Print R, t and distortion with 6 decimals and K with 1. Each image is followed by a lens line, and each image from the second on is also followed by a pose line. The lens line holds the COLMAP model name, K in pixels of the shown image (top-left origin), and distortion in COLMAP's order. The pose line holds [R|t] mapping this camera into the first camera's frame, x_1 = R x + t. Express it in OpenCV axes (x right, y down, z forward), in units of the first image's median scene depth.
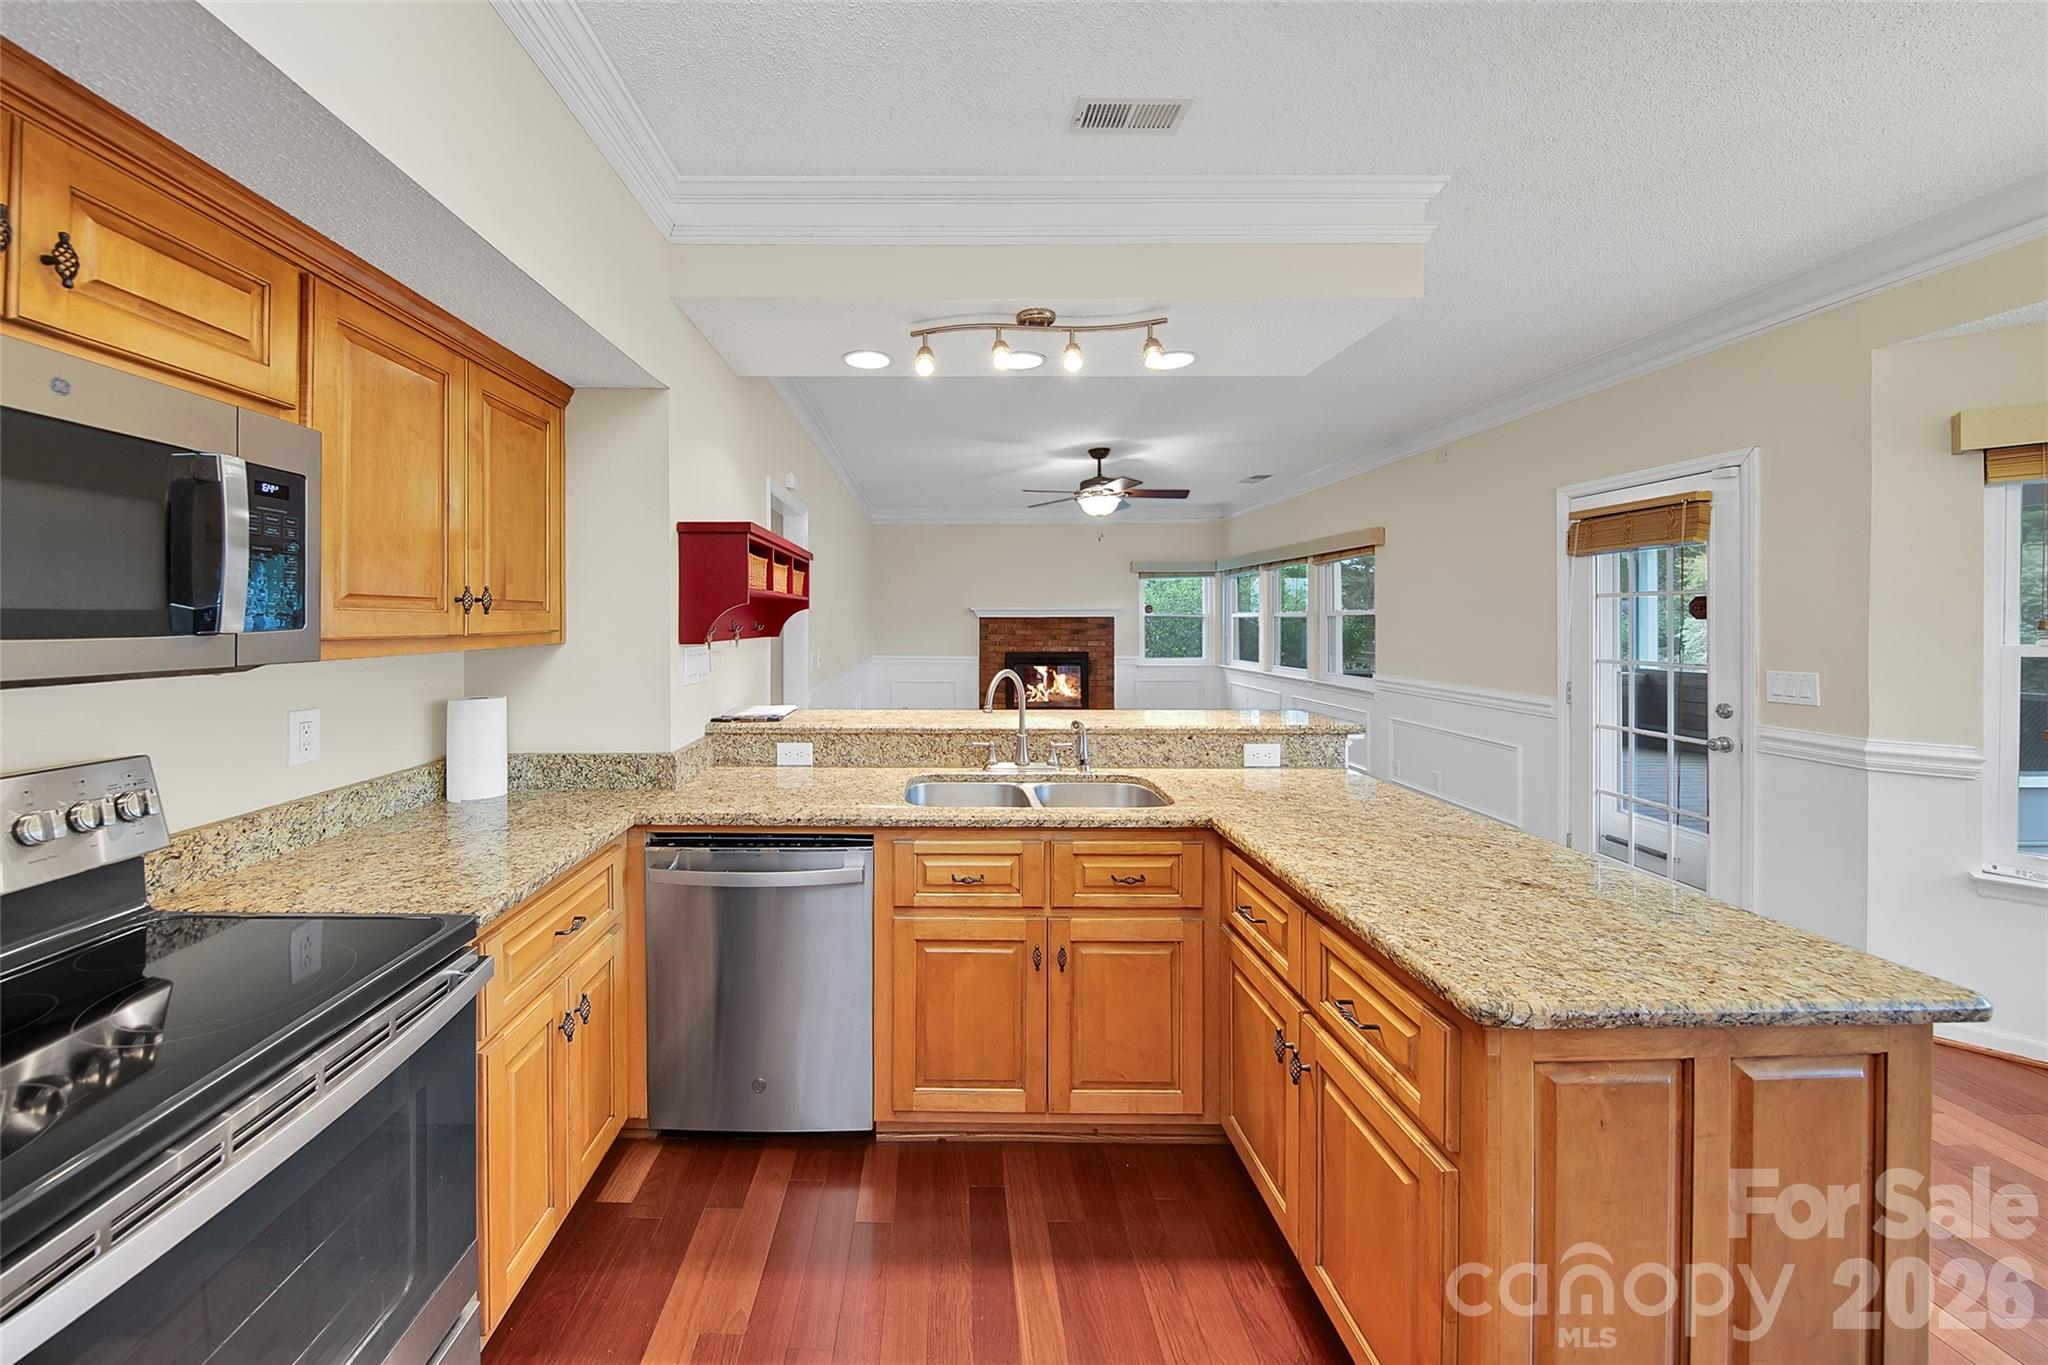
lens RADIAL K [[712.8, 0, 940.2], [0, 712.8, 621.7], [0, 0, 1]] dist [-0.000522, -0.000161]
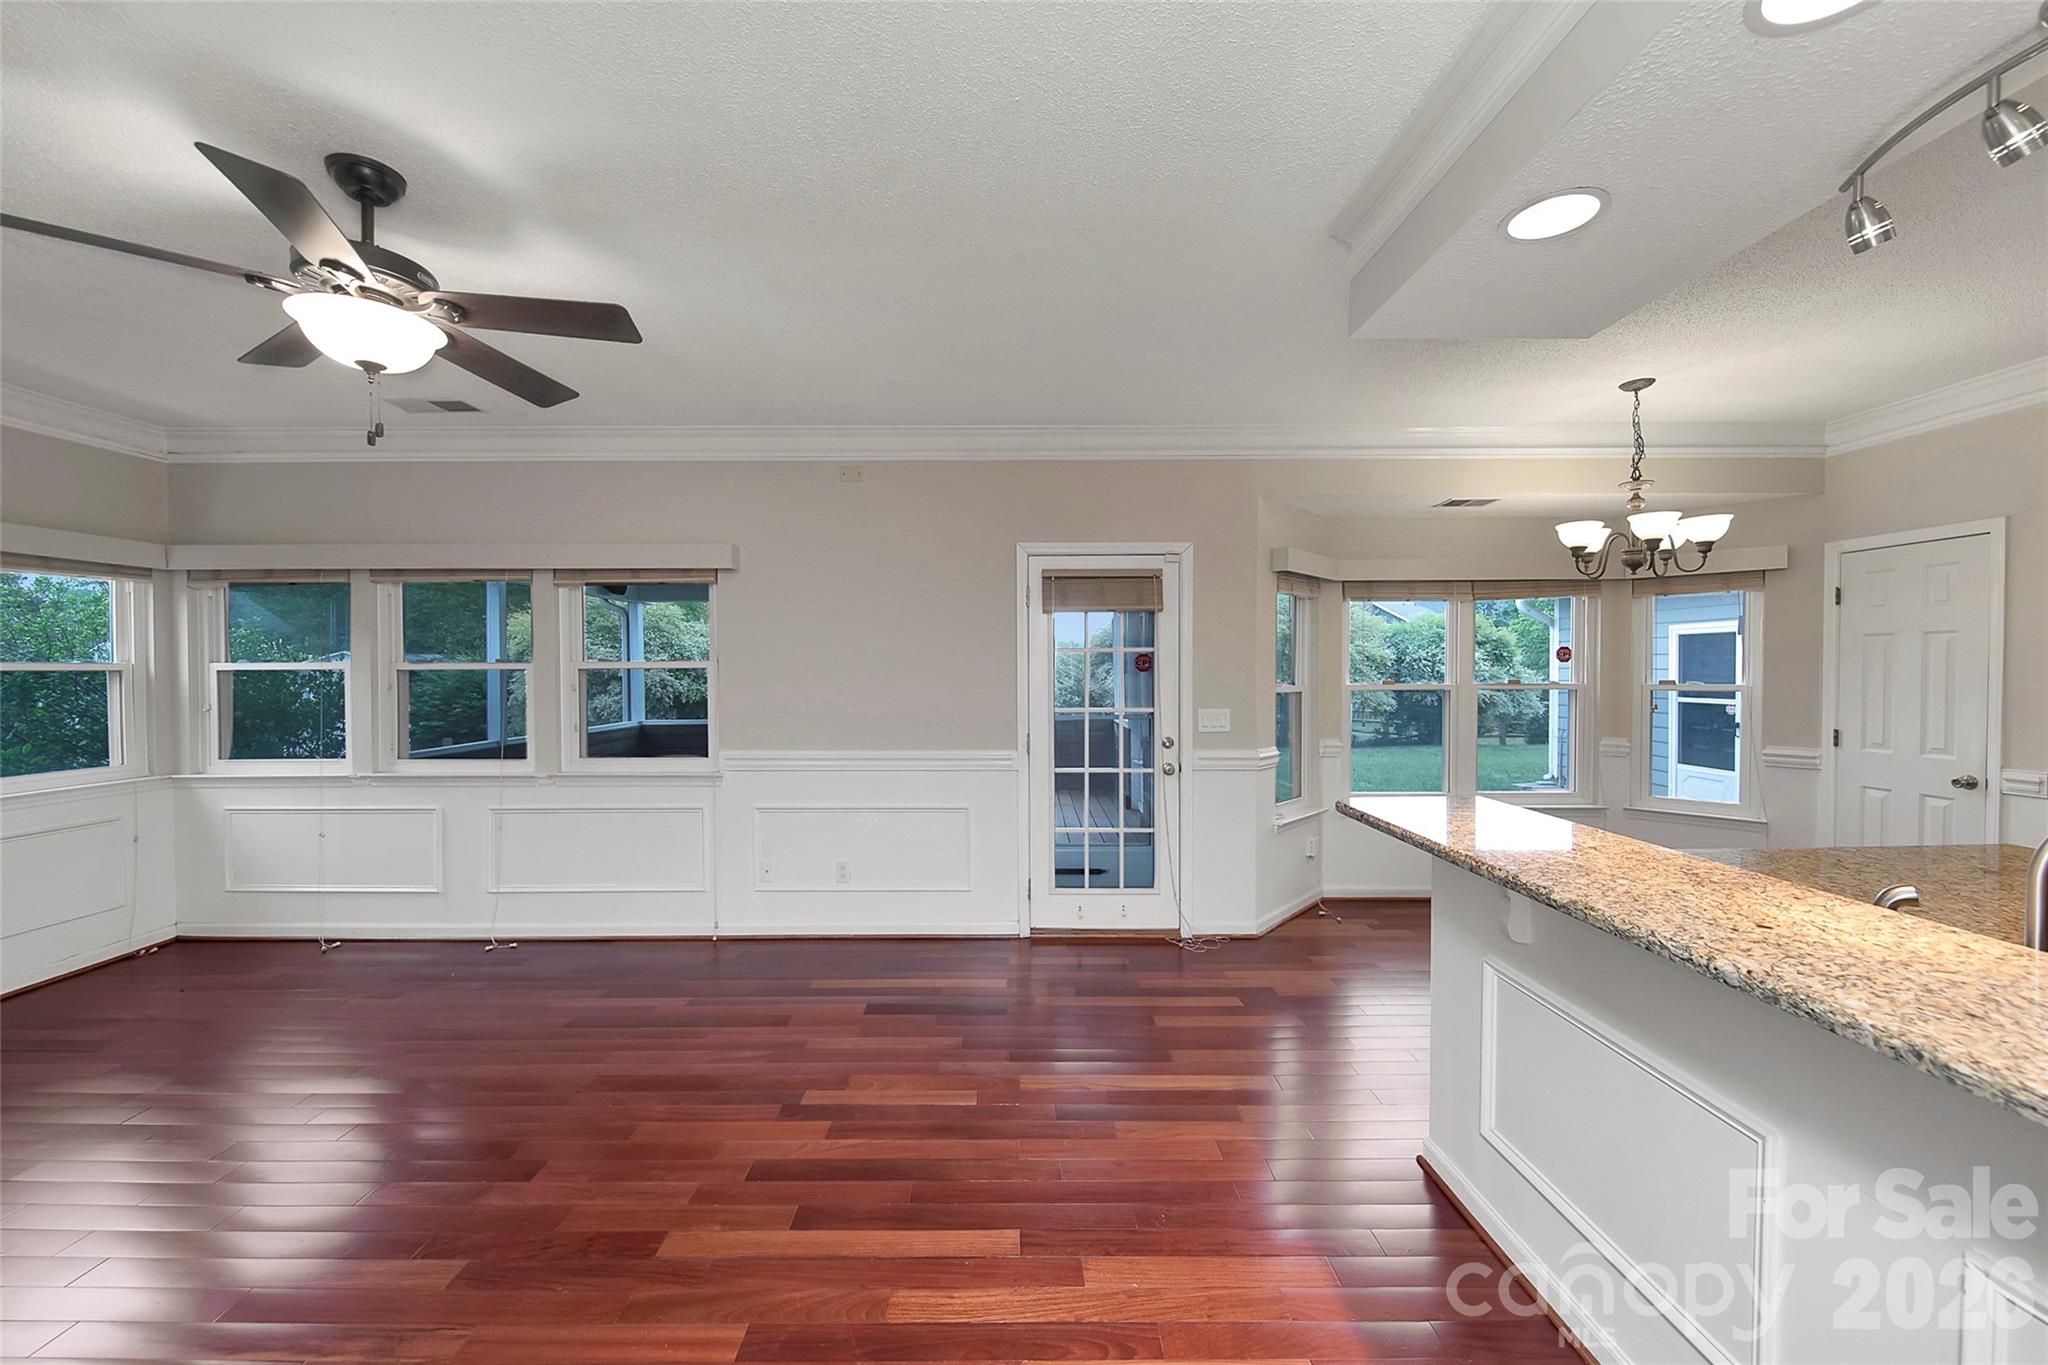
lens RADIAL K [[729.8, 0, 1024.0], [0, 729.8, 682.5], [0, 0, 1]] dist [-0.001266, -0.000144]
pose [[-0.005123, -0.015382, 0.999869, -0.324954], [0.007216, 0.999855, 0.015419, -0.010054], [-0.999961, 0.007294, -0.005011, 1.828828]]
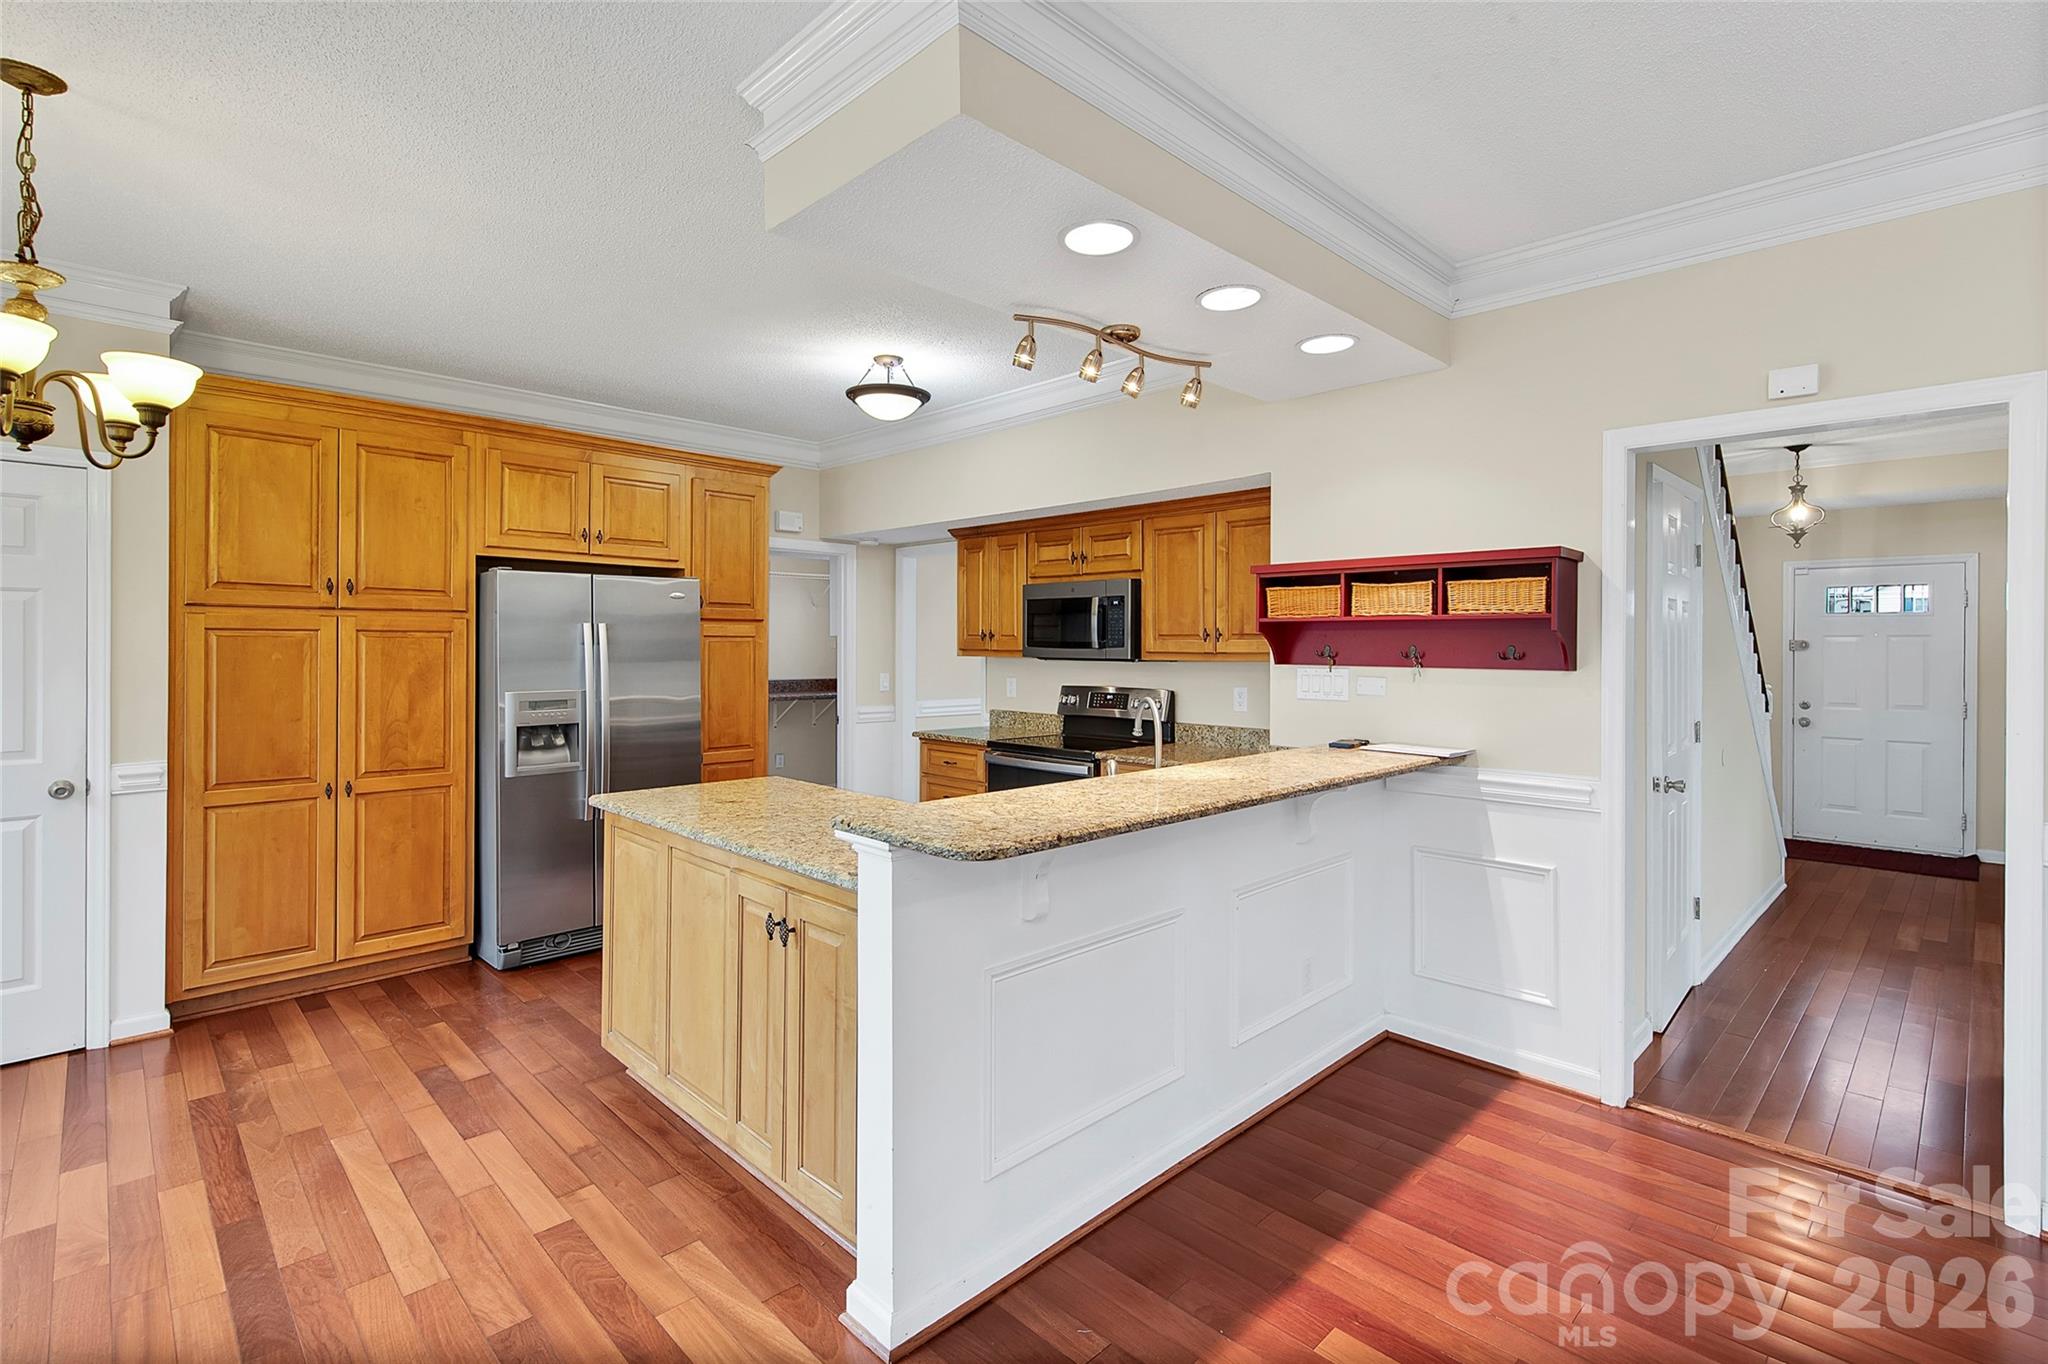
lens RADIAL K [[954.5, 0, 1005.6], [0, 954.5, 645.3], [0, 0, 1]] dist [0.001943, -0.000019]
pose [[-0.725514, -0.000970, -0.688206, 1.241019], [-0.005081, 0.999979, 0.003946, -0.007313], [0.688188, 0.006360, -0.725504, 1.999019]]
